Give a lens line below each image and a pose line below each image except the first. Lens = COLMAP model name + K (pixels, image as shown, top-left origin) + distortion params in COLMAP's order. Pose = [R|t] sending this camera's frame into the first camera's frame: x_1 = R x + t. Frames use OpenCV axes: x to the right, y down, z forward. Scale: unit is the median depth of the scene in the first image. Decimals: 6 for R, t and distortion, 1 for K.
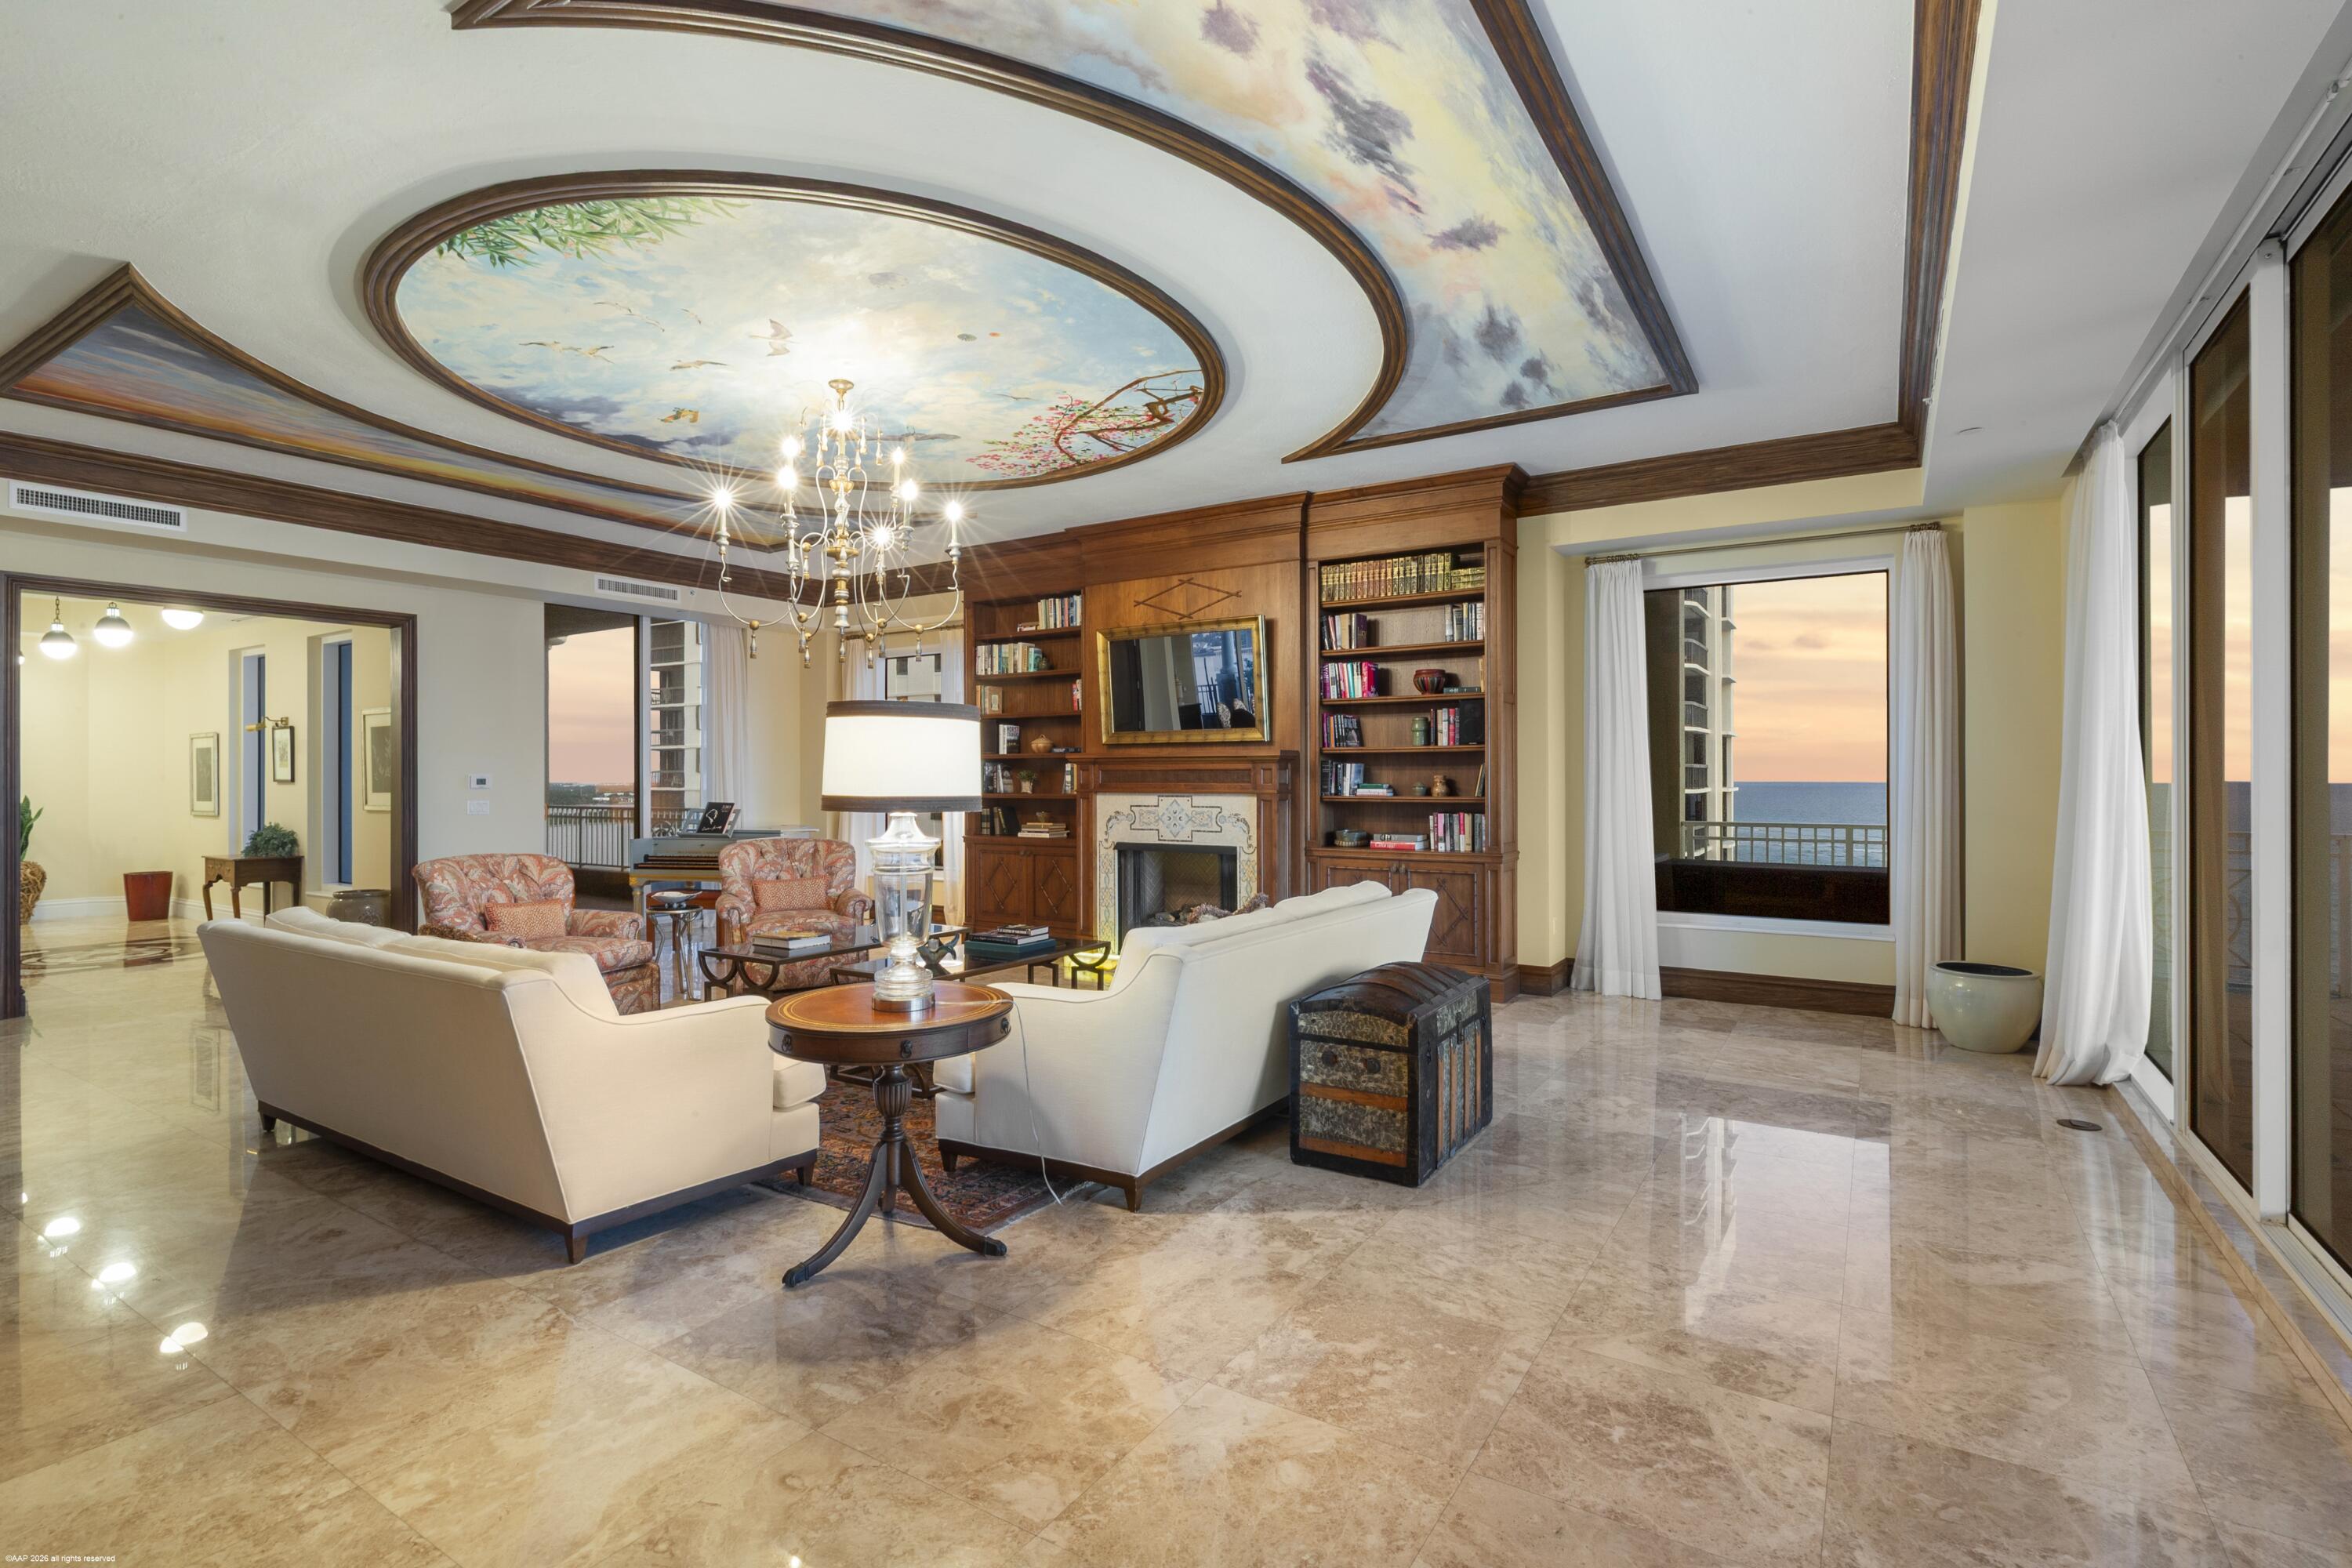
lens RADIAL K [[1111.5, 0, 1176.0], [0, 1111.5, 784.0], [0, 0, 1]] dist [-0.001067, -0.000136]
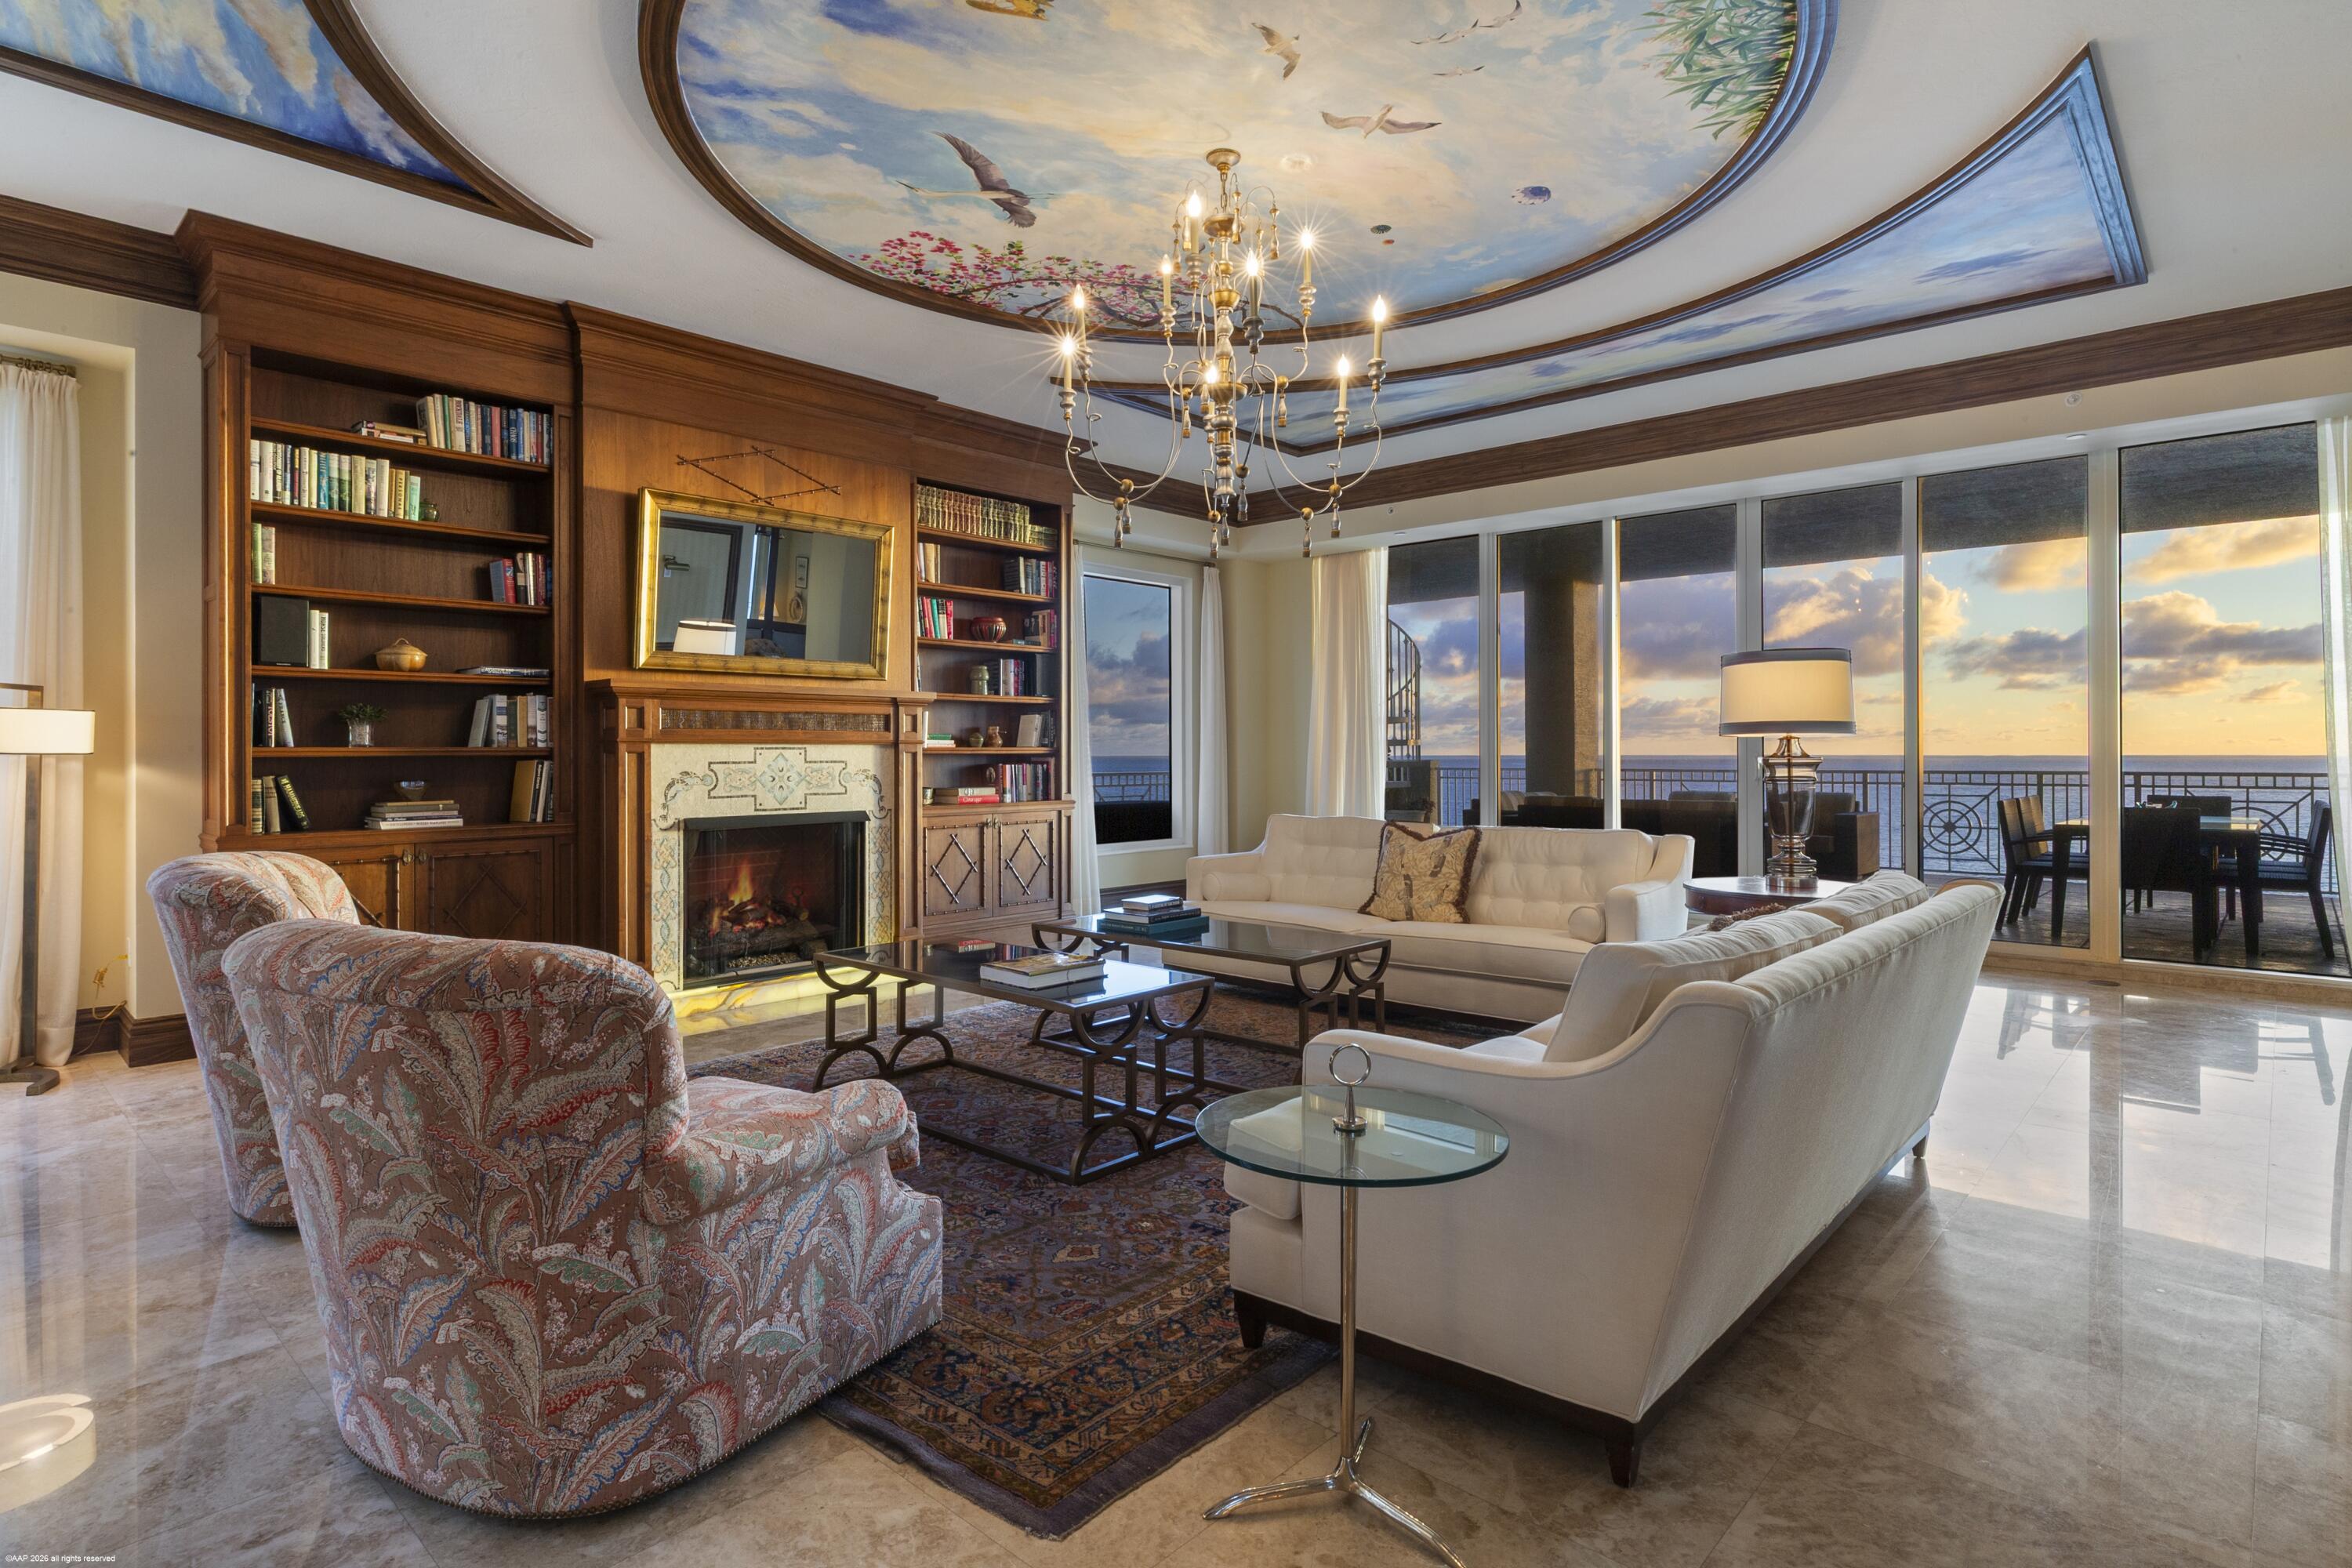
lens RADIAL K [[1192.3, 0, 1179.6], [0, 1192.3, 736.4], [0, 0, 1]] dist [-0.000594, 0.000464]
pose [[0.168524, 0.009485, 0.985652, -0.730726], [0.009478, 0.999892, -0.011243, 0.015036], [-0.985652, 0.011237, 0.168416, 0.621204]]
